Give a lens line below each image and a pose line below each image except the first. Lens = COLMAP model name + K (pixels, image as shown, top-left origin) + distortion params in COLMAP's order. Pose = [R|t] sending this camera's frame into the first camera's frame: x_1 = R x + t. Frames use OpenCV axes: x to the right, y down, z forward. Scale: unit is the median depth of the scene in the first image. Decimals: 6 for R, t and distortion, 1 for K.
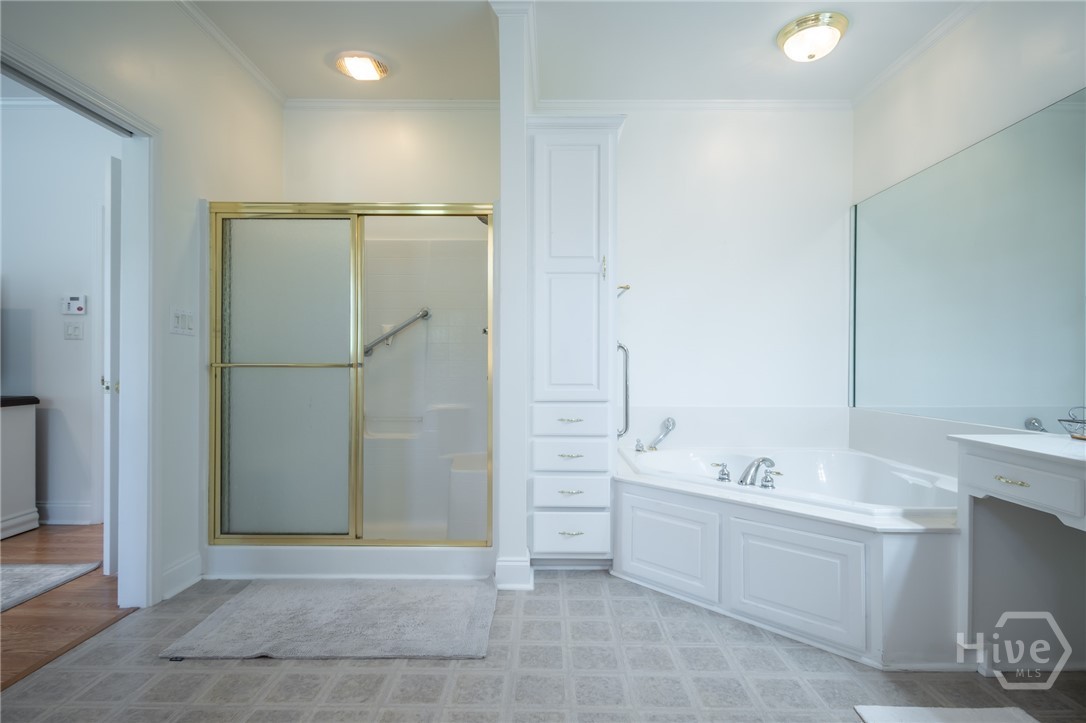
lens RADIAL K [[549.8, 0, 550.3], [0, 549.8, 361.9], [0, 0, 1]] dist [-0.004800, -0.001146]
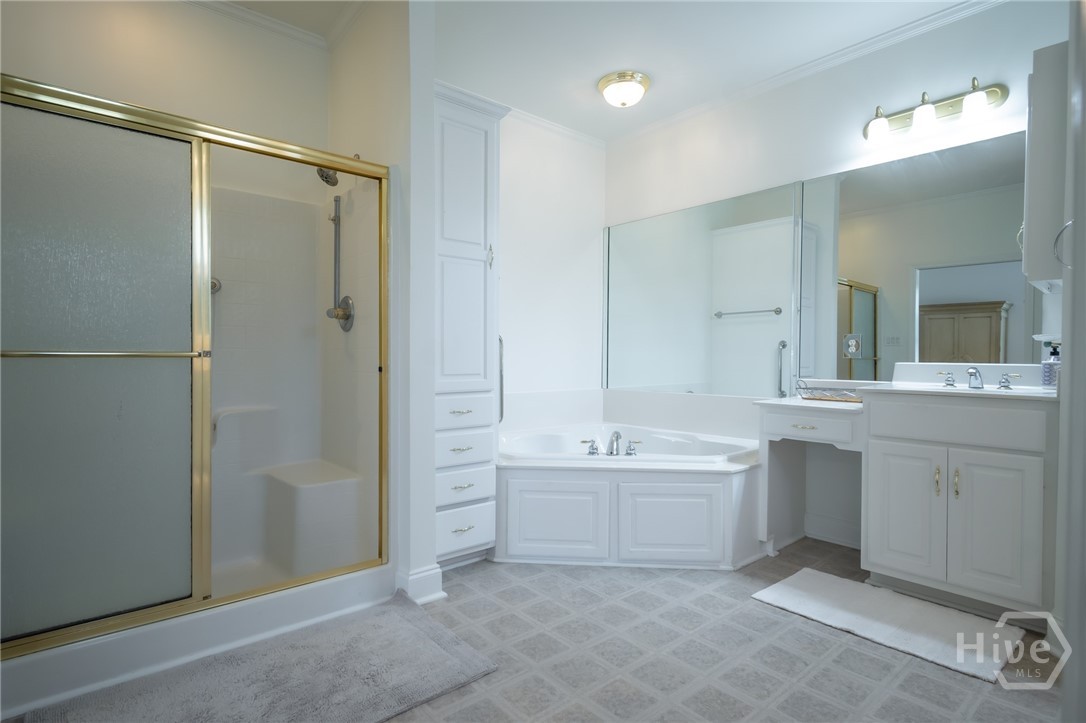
lens RADIAL K [[549.8, 0, 550.8], [0, 549.8, 361.3], [0, 0, 1]] dist [-0.004800, -0.001146]
pose [[0.753996, -0.007662, 0.656834, -0.527173], [-0.001542, 0.999909, 0.013434, 0.005034], [-0.656877, -0.011142, 0.753915, 0.196196]]
